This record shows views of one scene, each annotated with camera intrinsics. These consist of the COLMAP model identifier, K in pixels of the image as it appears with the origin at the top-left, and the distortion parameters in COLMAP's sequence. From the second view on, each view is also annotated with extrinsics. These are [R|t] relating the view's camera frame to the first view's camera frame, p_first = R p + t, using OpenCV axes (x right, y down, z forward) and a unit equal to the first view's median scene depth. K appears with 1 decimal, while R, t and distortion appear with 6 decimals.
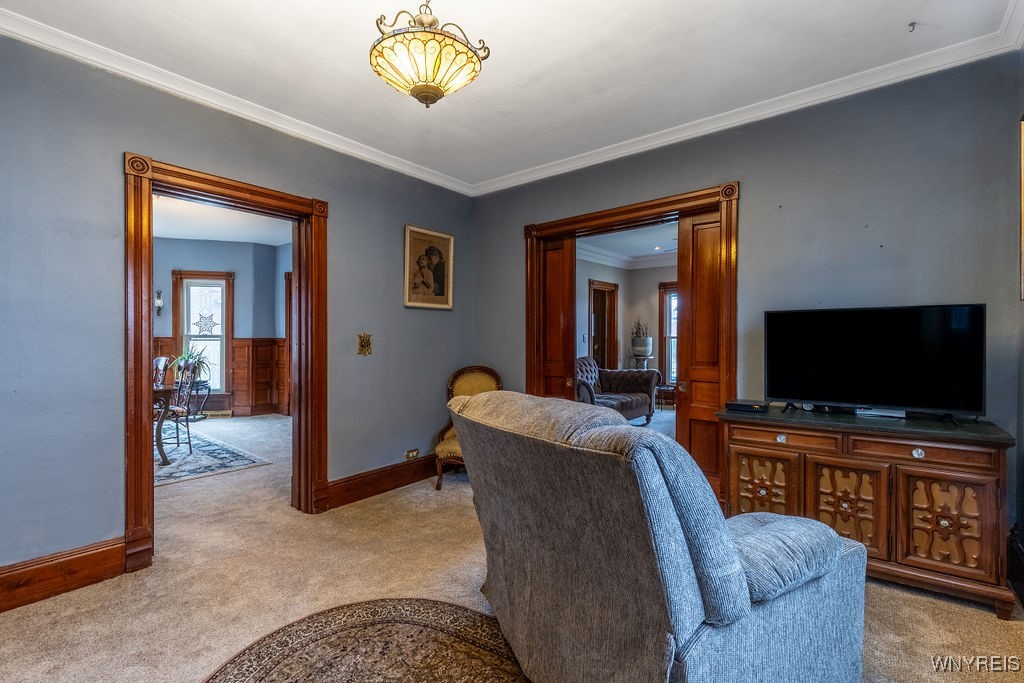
lens RADIAL K [[470.2, 0, 515.1], [0, 470.2, 339.3], [0, 0, 1]] dist [0.002543, -0.000356]
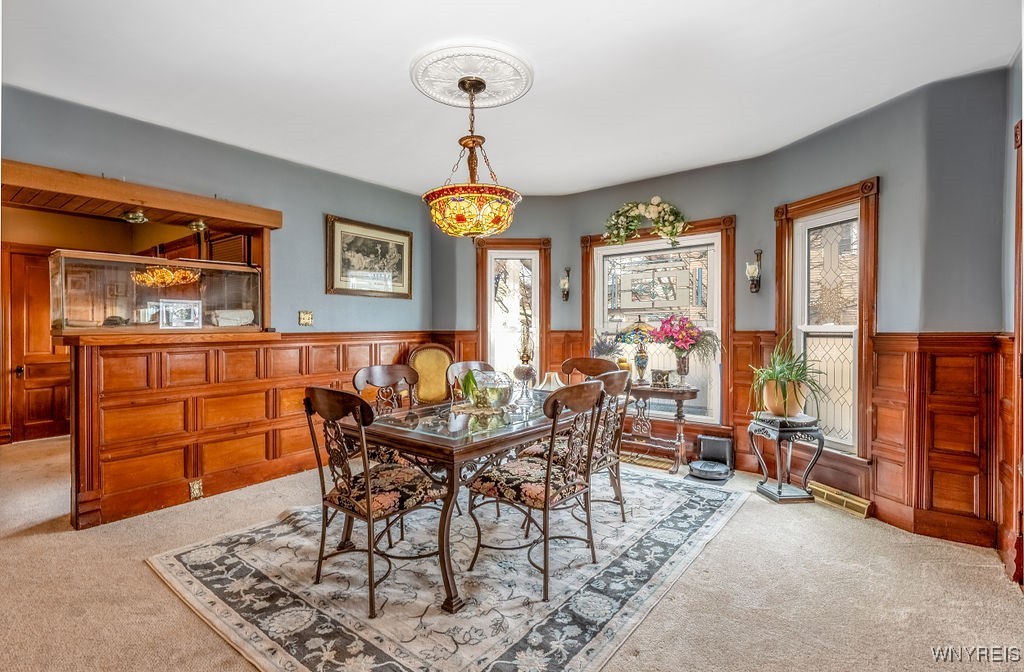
lens RADIAL K [[470.2, 0, 513.7], [0, 470.2, 338.1], [0, 0, 1]] dist [0.002543, -0.000356]
pose [[0.012565, 0.015571, -0.999800, -0.176451], [-0.005376, 0.999865, 0.015505, -0.002706], [0.999907, 0.005180, 0.012647, 0.667363]]
